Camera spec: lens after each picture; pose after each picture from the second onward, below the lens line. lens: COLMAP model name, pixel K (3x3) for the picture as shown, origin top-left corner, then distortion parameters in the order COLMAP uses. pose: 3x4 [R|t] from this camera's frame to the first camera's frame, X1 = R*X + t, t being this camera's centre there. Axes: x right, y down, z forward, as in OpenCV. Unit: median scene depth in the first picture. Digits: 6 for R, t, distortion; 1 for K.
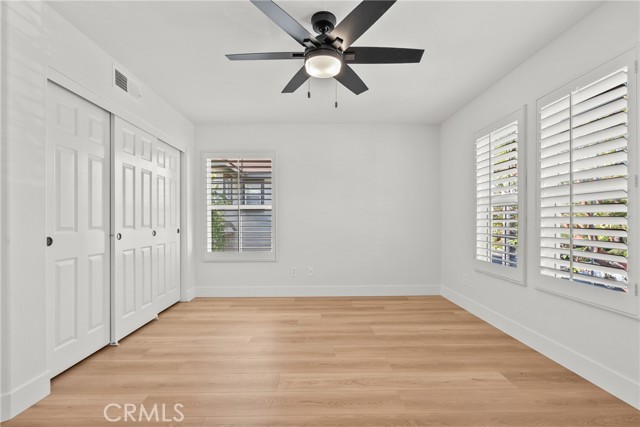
lens RADIAL K [[303.7, 0, 310.1], [0, 303.7, 221.4], [0, 0, 1]] dist [0.000476, 0.000394]
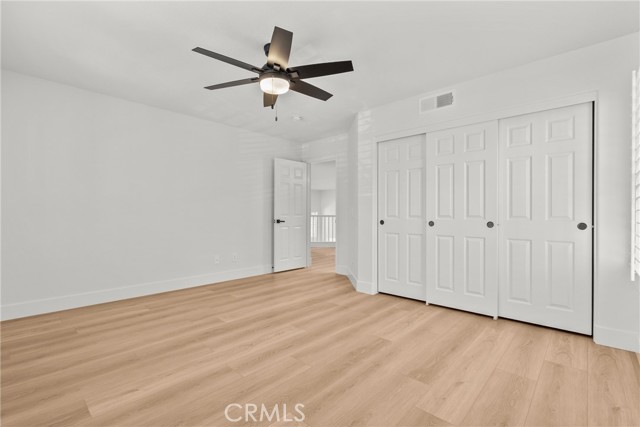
lens RADIAL K [[295.4, 0, 324.1], [0, 295.4, 214.8], [0, 0, 1]] dist [0.001570, 0.000666]
pose [[-0.675931, 0.002834, -0.736959, 0.594810], [-0.000024, 0.999993, 0.003869, 0.005284], [0.736965, 0.002633, -0.675926, 1.469450]]
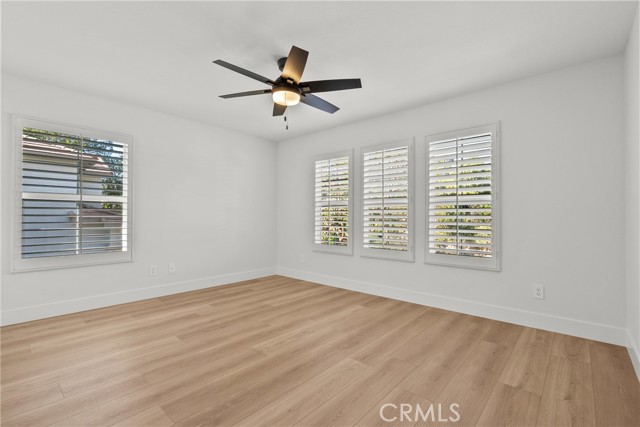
lens RADIAL K [[295.4, 0, 324.1], [0, 295.4, 214.8], [0, 0, 1]] dist [0.001570, 0.000666]
pose [[0.664111, 0.012199, 0.747534, -0.594065], [-0.006279, 0.999923, -0.010740, 0.003592], [-0.747608, 0.002438, 0.664136, 0.027466]]
